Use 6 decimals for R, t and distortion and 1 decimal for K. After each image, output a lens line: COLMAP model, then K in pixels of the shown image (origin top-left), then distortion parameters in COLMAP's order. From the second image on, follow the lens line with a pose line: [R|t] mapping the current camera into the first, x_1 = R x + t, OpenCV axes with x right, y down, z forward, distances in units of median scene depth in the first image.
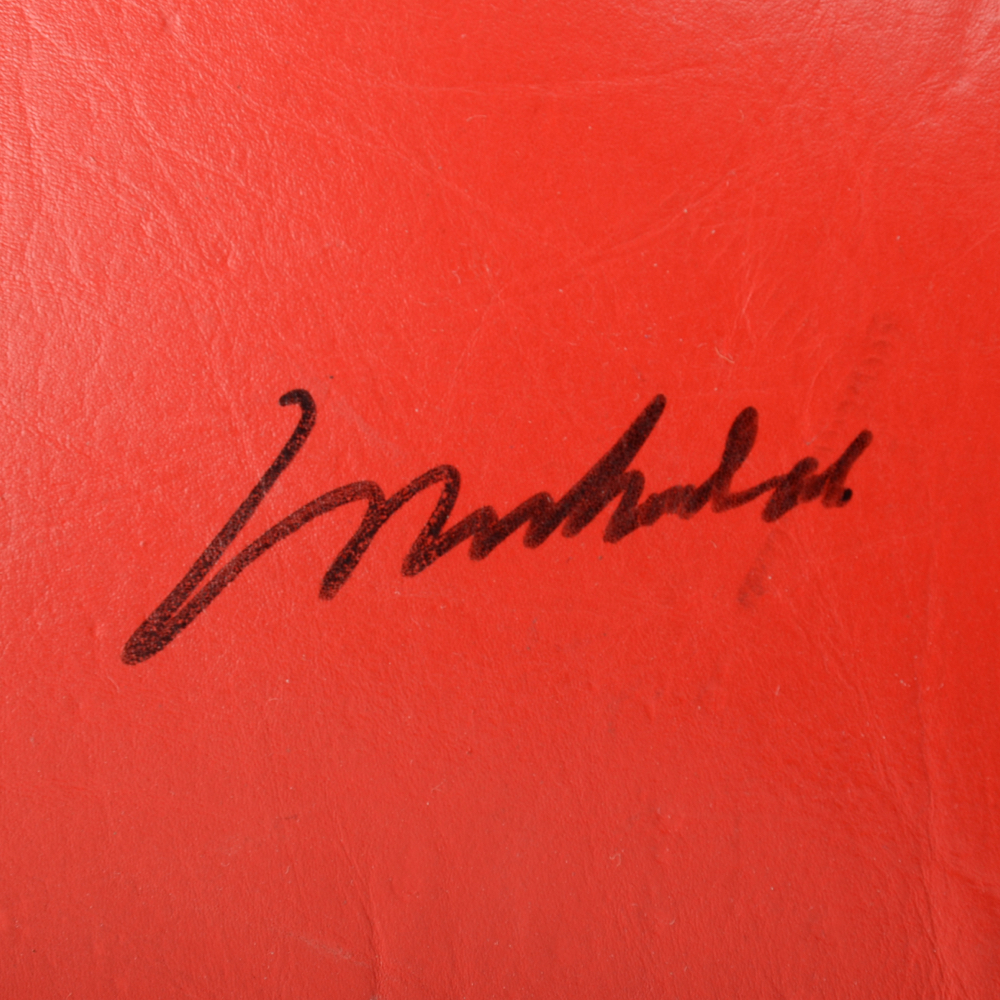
lens RADIAL K [[6872.6, 0, 500.2], [0, 6872.6, 500.0], [0, 0, 1]] dist [0.935273, 0.000000]
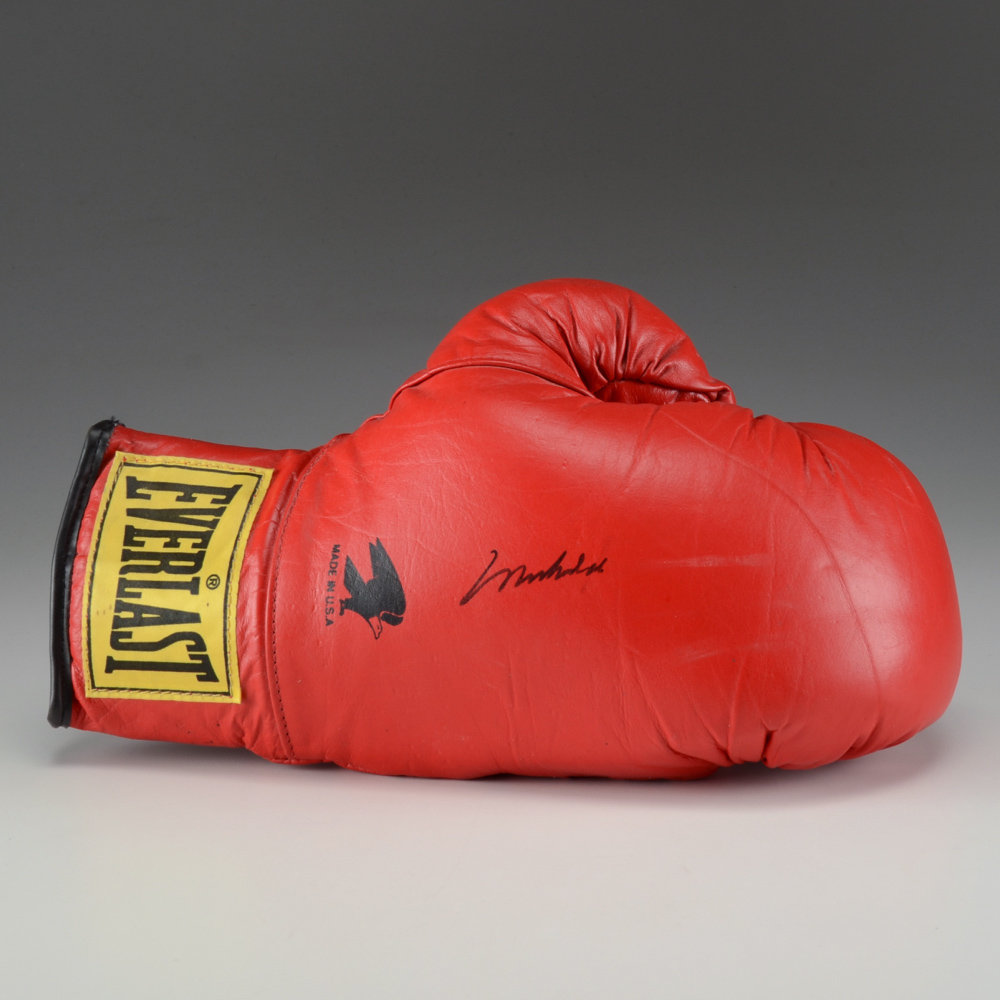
lens RADIAL K [[2466.0, 0, 499.9], [0, 2466.0, 499.6], [0, 0, 1]] dist [0.123414, 0.000000]
pose [[0.997144, 0.003566, -0.075435, 0.110325], [-0.010006, 0.996317, -0.085165, 0.100551], [0.074854, 0.085676, 0.993507, -0.786875]]
